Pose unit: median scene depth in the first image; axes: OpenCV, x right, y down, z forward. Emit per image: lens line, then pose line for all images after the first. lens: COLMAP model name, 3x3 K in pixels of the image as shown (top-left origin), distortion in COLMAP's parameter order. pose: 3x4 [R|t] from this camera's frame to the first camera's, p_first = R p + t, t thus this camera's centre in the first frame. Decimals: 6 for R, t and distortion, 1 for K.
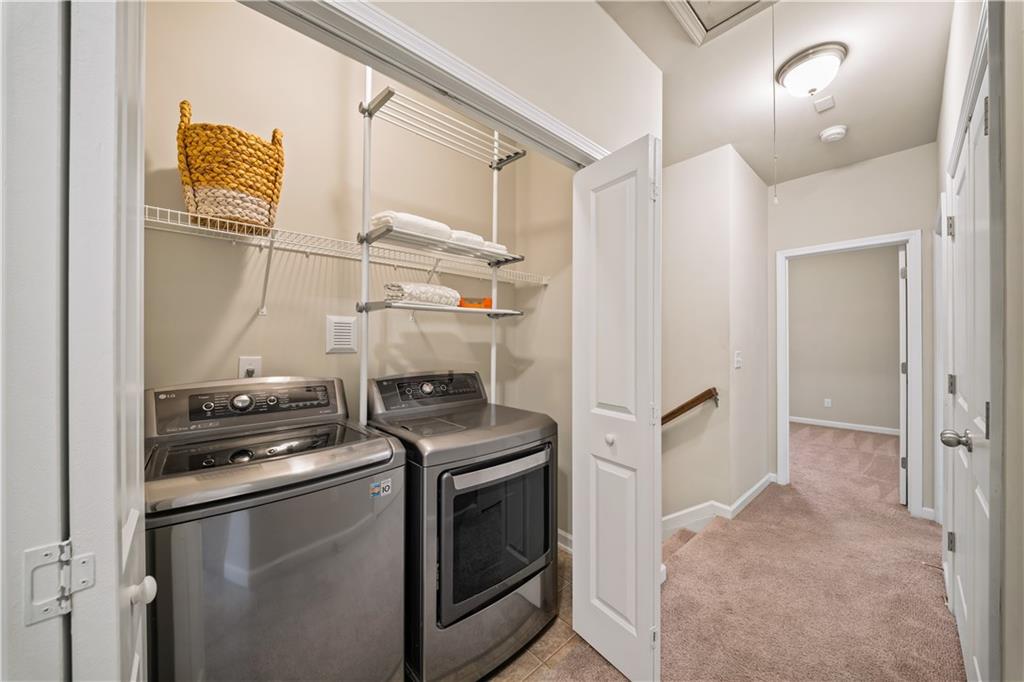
lens RADIAL K [[363.3, 0, 512.0], [0, 363.3, 341.0], [0, 0, 1]] dist [0.000300, 0.000038]
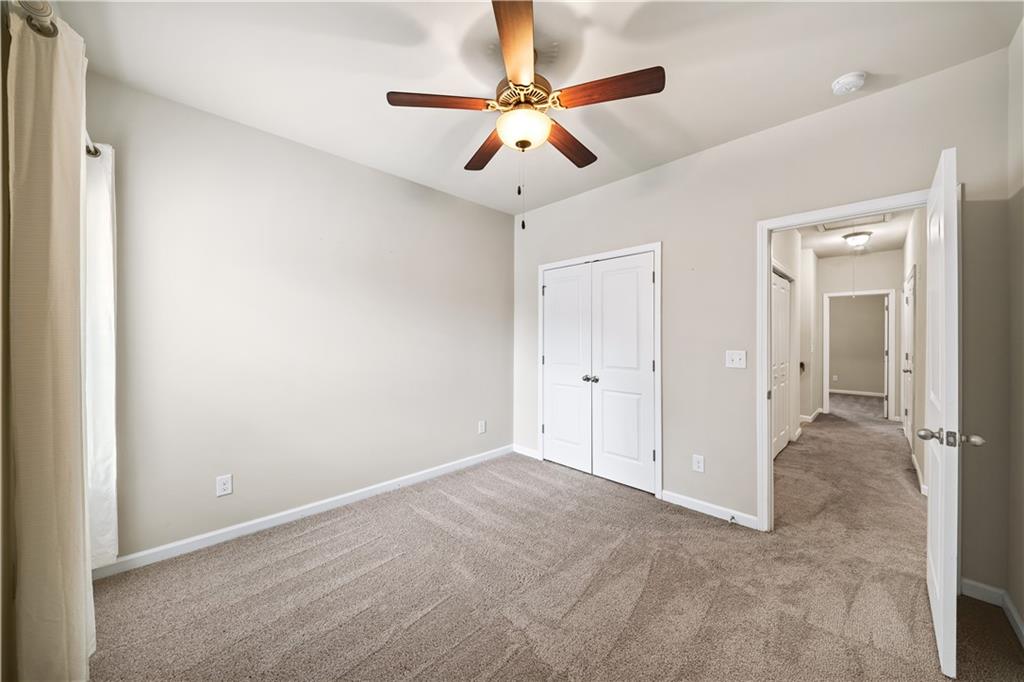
lens RADIAL K [[363.3, 0, 512.0], [0, 363.3, 341.0], [0, 0, 1]] dist [0.000300, 0.000038]
pose [[0.999125, -0.000153, 0.041832, -1.187042], [-0.000107, 0.999981, 0.006228, -0.007778], [-0.041832, -0.006227, 0.999105, -1.019306]]
